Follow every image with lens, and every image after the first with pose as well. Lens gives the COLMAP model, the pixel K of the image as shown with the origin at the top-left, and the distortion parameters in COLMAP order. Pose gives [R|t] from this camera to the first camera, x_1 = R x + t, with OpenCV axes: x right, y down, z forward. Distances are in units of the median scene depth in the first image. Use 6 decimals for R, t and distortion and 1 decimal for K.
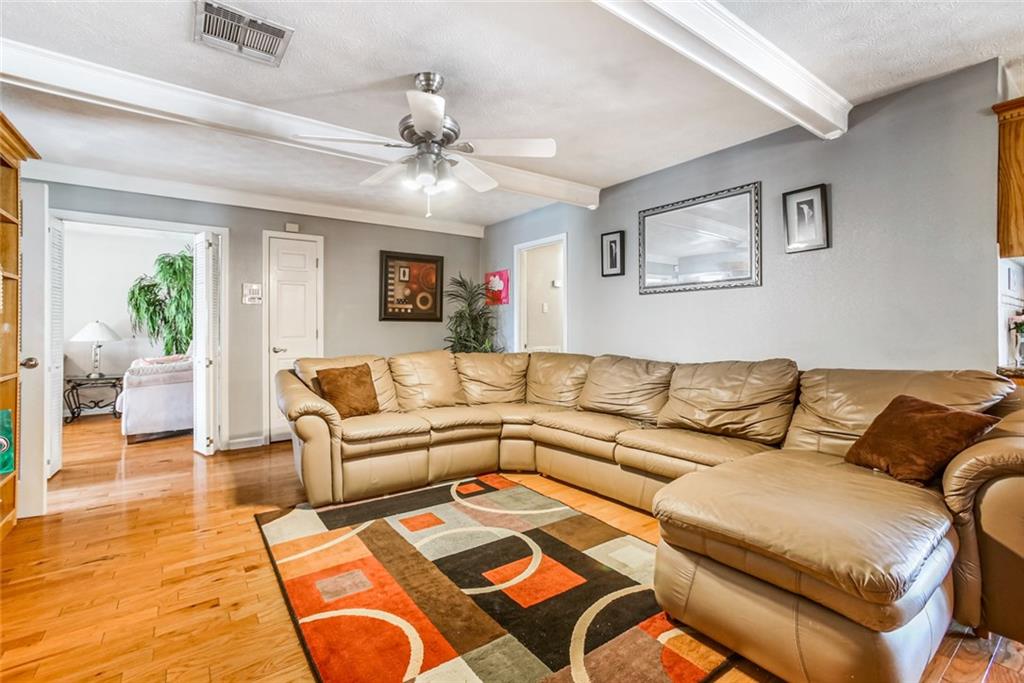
lens RADIAL K [[461.5, 0, 511.5], [0, 461.5, 332.5], [0, 0, 1]] dist [-0.019767, 0.001226]
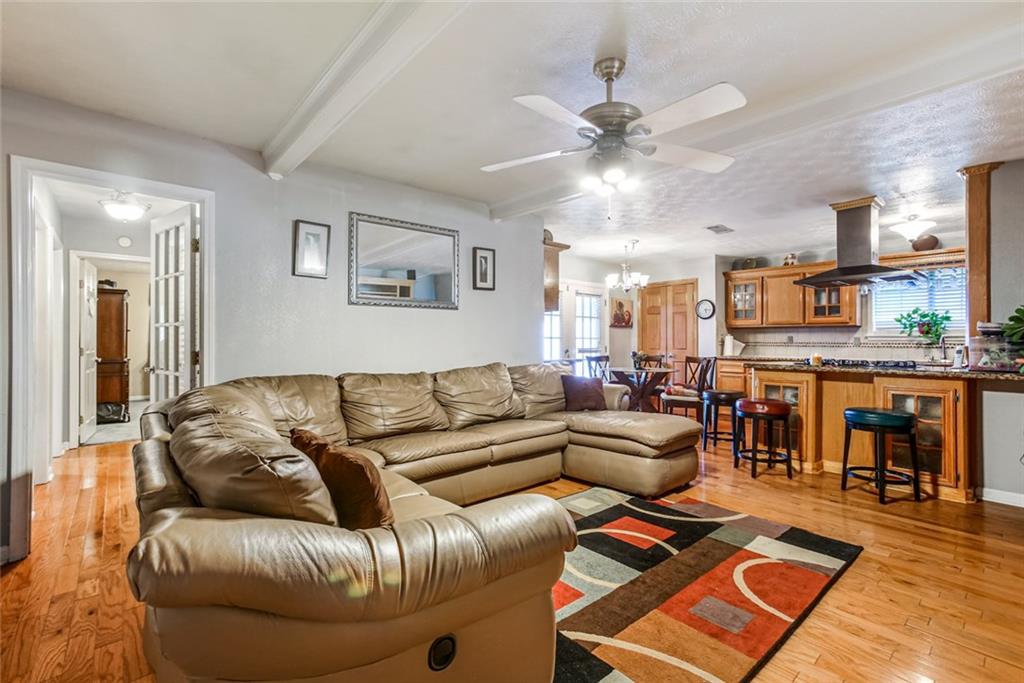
lens RADIAL K [[461.5, 0, 510.9], [0, 461.5, 341.8], [0, 0, 1]] dist [-0.019767, 0.001226]
pose [[-0.086307, 0.006021, 0.996250, -1.197478], [0.011667, 0.999919, -0.005032, -0.000676], [-0.996200, 0.011189, -0.086370, 1.430574]]
